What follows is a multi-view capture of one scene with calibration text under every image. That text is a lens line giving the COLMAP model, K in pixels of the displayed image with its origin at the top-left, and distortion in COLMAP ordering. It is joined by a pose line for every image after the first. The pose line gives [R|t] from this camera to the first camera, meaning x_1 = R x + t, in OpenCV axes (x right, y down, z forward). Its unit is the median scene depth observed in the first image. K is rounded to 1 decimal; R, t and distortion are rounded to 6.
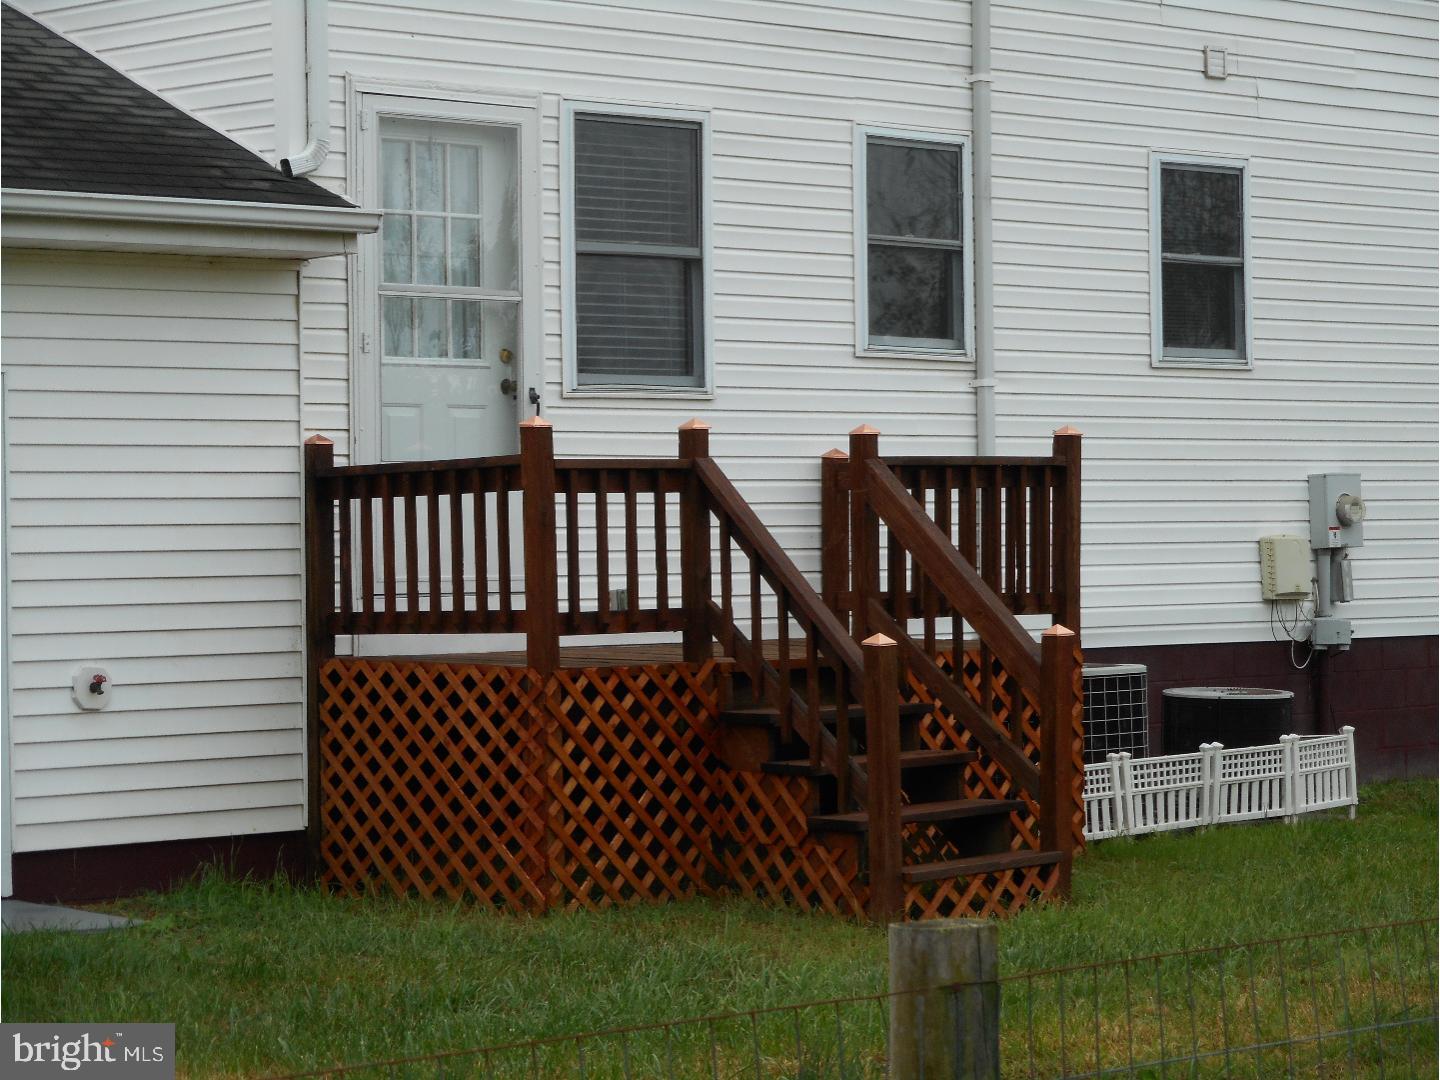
lens RADIAL K [[4220.5, 0, 719.2], [0, 4220.5, 540.2], [0, 0, 1]] dist [0.051141, 0.000000]
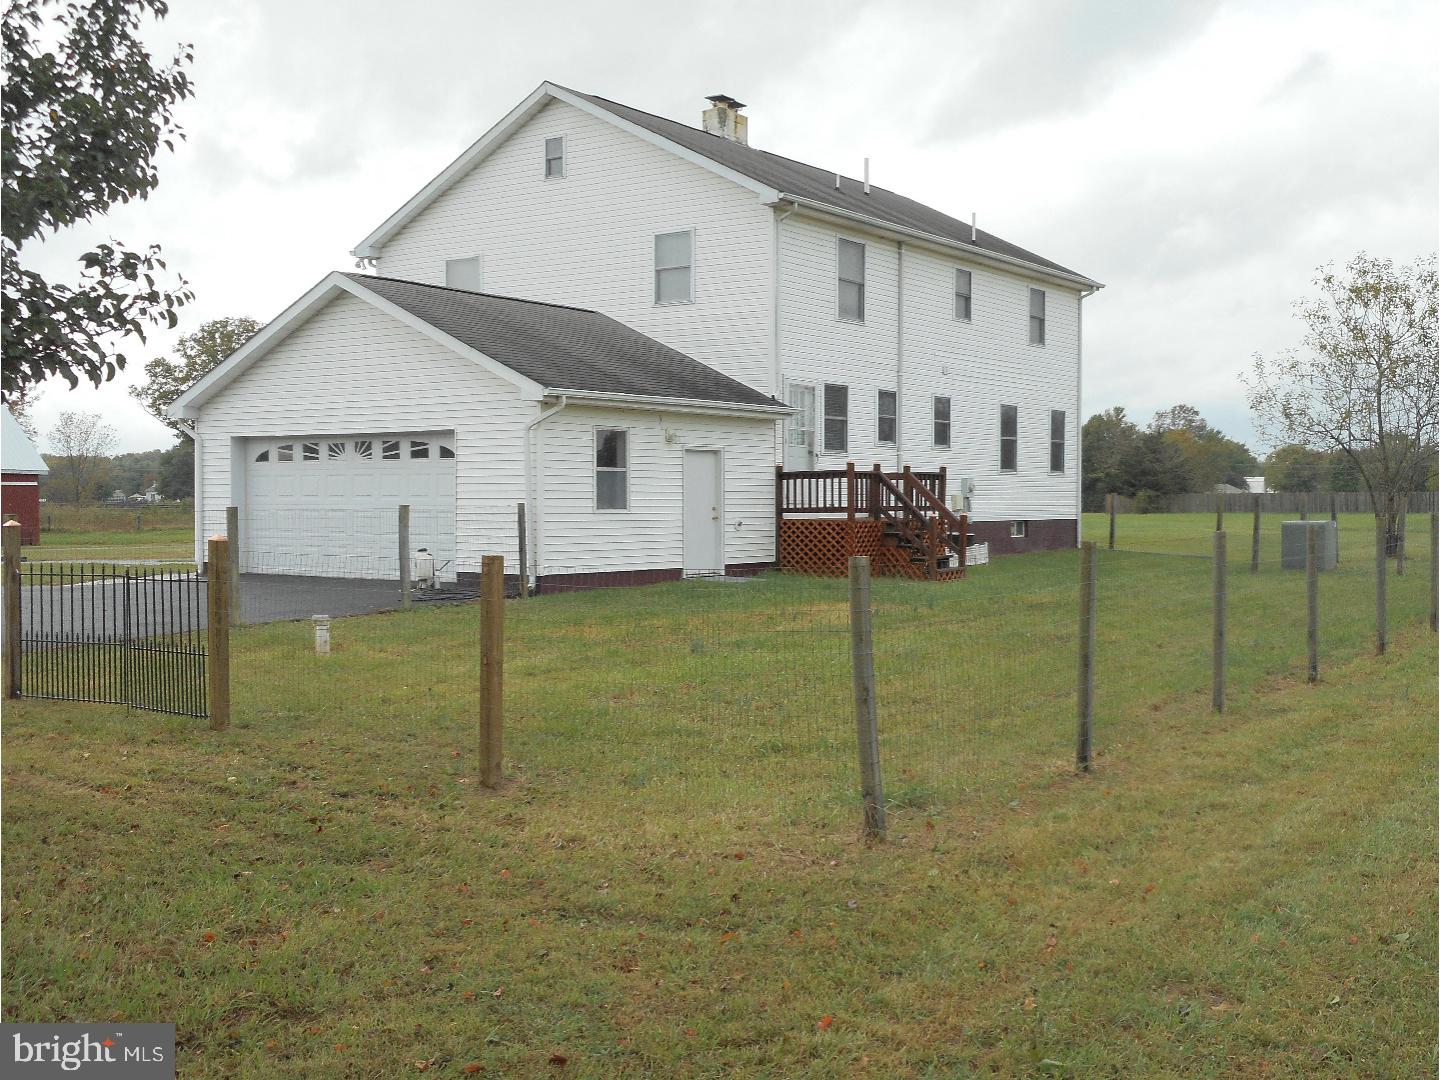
lens RADIAL K [[1656.6, 0, 720.0], [0, 1656.6, 543.3], [0, 0, 1]] dist [0.023598, 0.000000]
pose [[0.982006, 0.012283, 0.188448, -0.452226], [-0.017159, 0.999558, 0.024263, 0.013905], [-0.188066, -0.027060, 0.981783, -0.552253]]
